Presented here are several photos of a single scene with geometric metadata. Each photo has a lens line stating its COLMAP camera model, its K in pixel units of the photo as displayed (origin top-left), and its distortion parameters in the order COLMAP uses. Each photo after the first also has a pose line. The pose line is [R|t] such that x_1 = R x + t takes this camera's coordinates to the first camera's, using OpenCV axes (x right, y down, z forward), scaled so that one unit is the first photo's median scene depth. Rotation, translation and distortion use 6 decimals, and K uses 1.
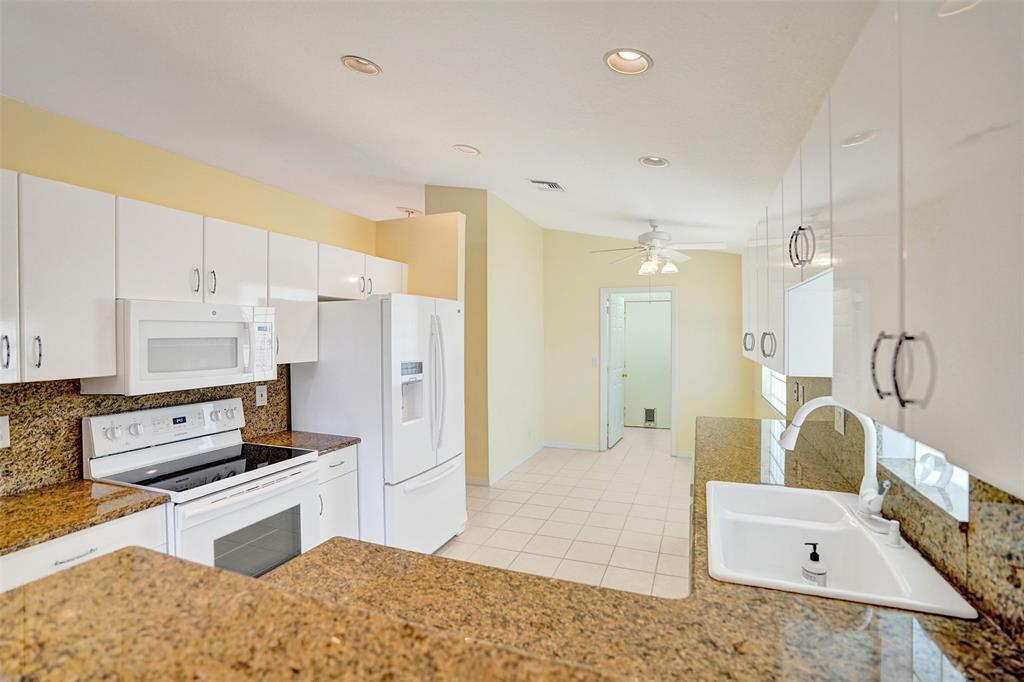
lens RADIAL K [[478.7, 0, 521.2], [0, 478.7, 346.6], [0, 0, 1]] dist [-0.065971, 0.021466]
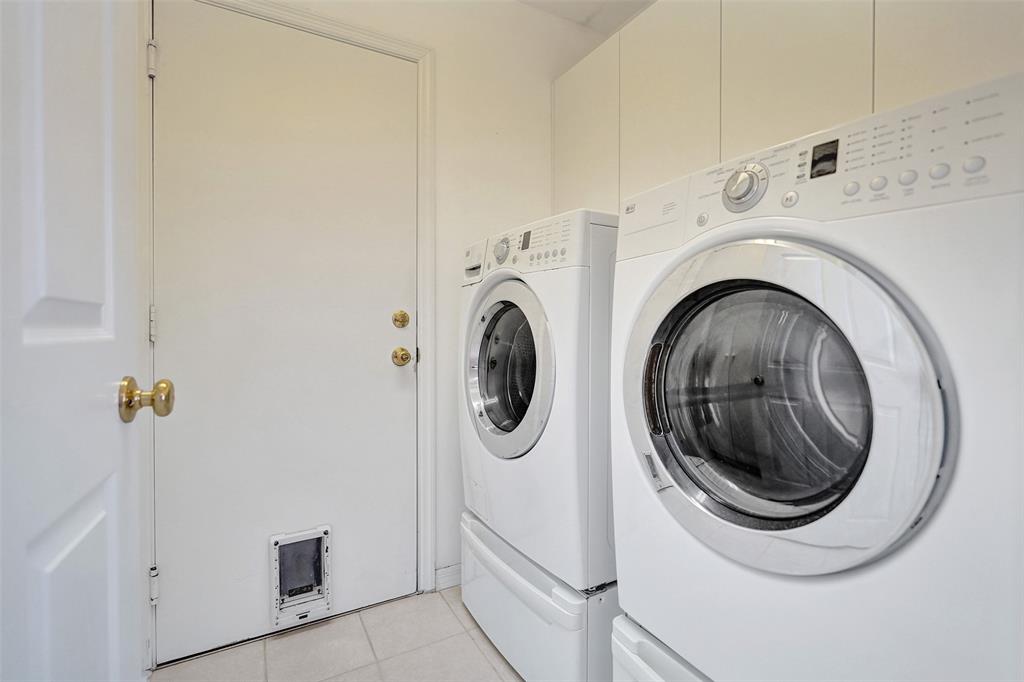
lens RADIAL K [[478.7, 0, 508.5], [0, 478.7, 336.8], [0, 0, 1]] dist [-0.065971, 0.021466]
pose [[0.650867, -0.003916, 0.759182, 0.498793], [0.010023, 0.999944, -0.003435, 0.126676], [-0.759126, 0.009845, 0.650869, 2.287655]]
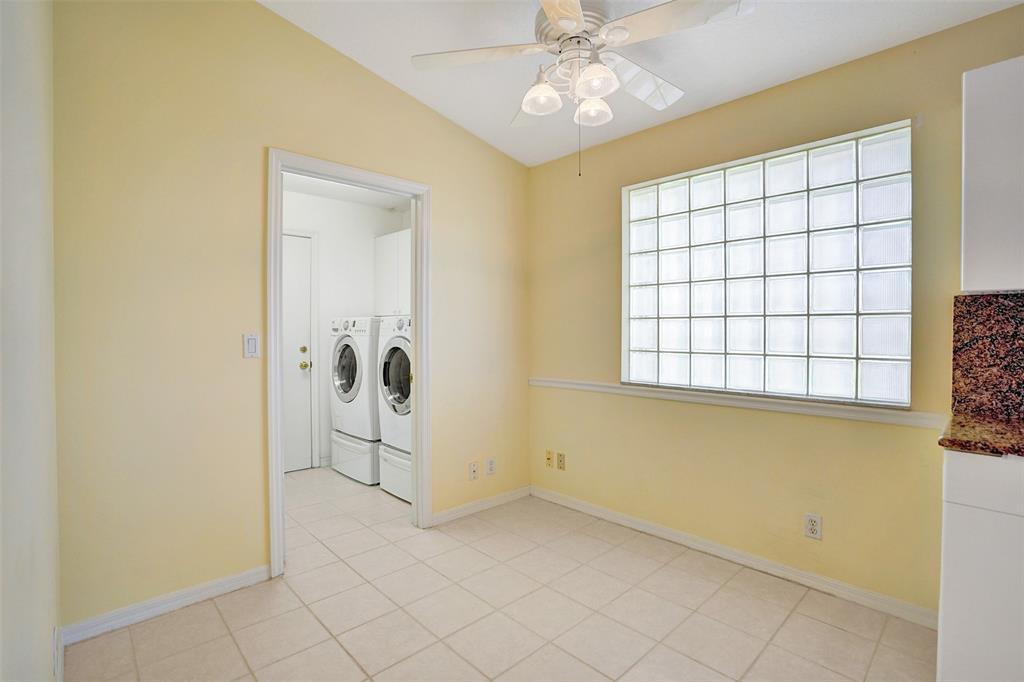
lens RADIAL K [[478.7, 0, 520.2], [0, 478.7, 332.2], [0, 0, 1]] dist [-0.065971, 0.021466]
pose [[0.424456, 0.000254, 0.905449, -0.189431], [0.018944, 0.999779, -0.009161, 0.070400], [-0.905250, 0.021042, 0.424357, 1.538683]]
